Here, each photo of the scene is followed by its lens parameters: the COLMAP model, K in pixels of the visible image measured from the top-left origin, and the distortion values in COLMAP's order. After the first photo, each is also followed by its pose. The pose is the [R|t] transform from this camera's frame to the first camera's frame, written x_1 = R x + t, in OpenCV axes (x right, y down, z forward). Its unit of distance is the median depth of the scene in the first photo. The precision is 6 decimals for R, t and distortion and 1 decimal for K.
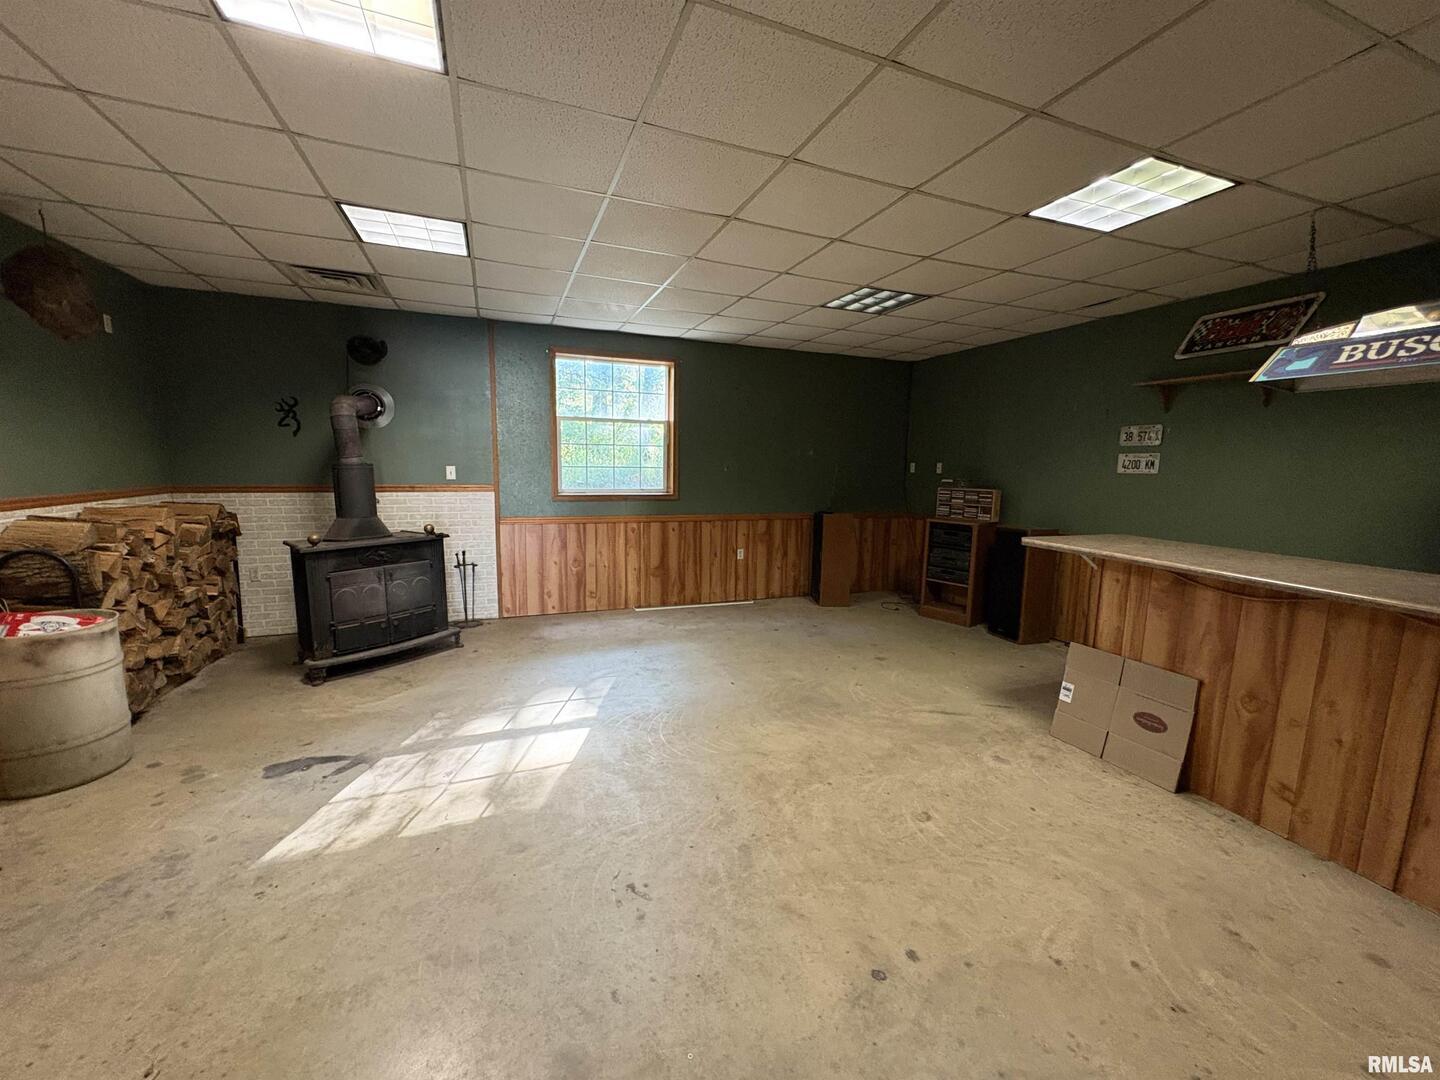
lens RADIAL K [[570.6, 0, 718.9], [0, 570.6, 539.2], [0, 0, 1]] dist [-0.001379, 0.000302]
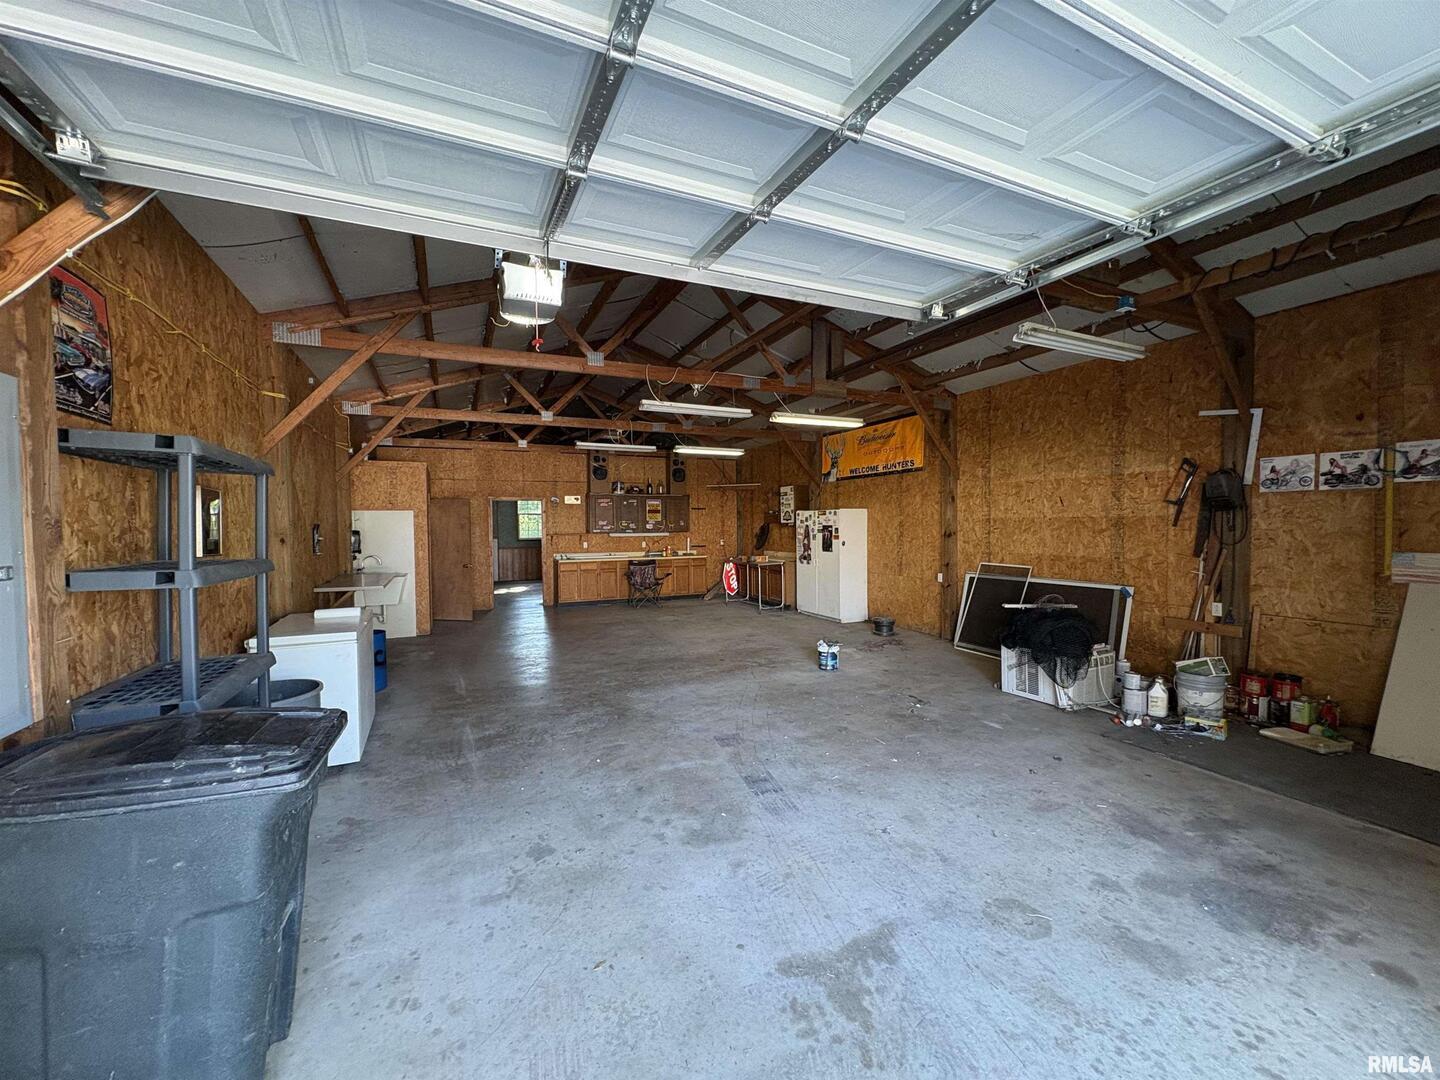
lens RADIAL K [[570.6, 0, 718.9], [0, 570.6, 539.2], [0, 0, 1]] dist [-0.001379, 0.000302]
pose [[0.997512, -0.024426, 0.066130, 0.919483], [0.031736, 0.993217, -0.111857, 0.460813], [-0.062950, 0.113677, 0.991521, -3.292330]]
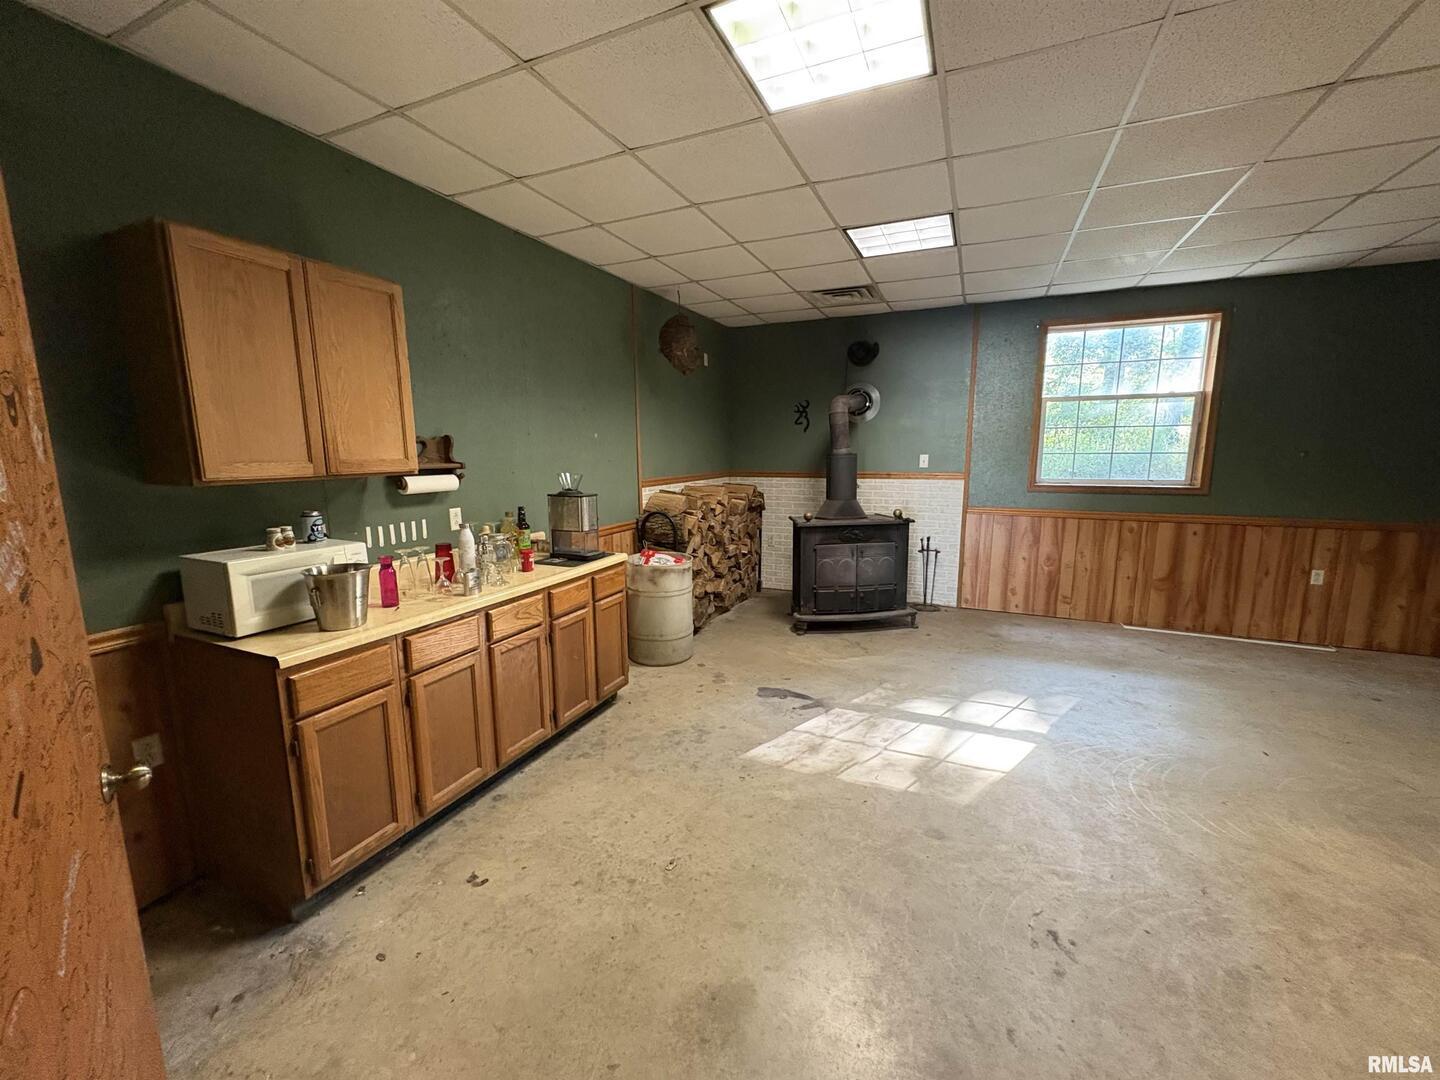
lens RADIAL K [[570.6, 0, 718.9], [0, 570.6, 539.2], [0, 0, 1]] dist [-0.001379, 0.000302]
pose [[0.699478, 0.090999, -0.708837, 0.029333], [-0.076586, 0.995693, 0.052250, -0.000353], [0.710538, 0.017739, 0.703435, 0.005481]]
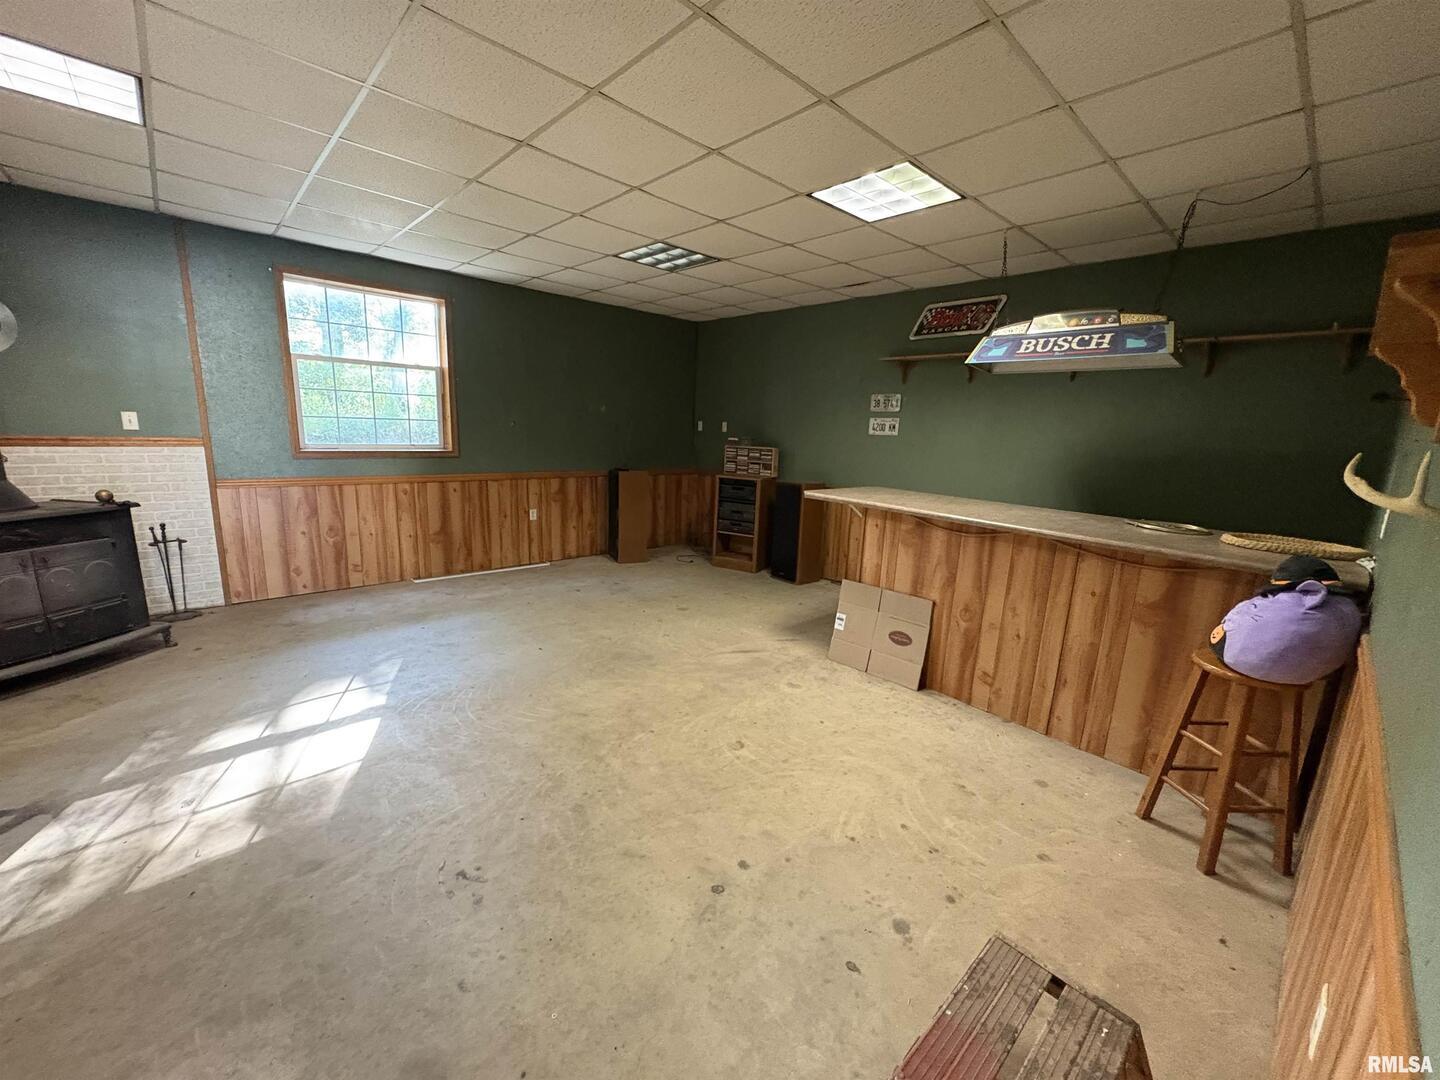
lens RADIAL K [[570.6, 0, 718.9], [0, 570.6, 539.2], [0, 0, 1]] dist [-0.001379, 0.000302]
pose [[0.929752, -0.052128, 0.364477, -0.041829], [0.024584, 0.996507, 0.079809, -0.002235], [-0.367364, -0.065243, 0.927786, 0.005741]]
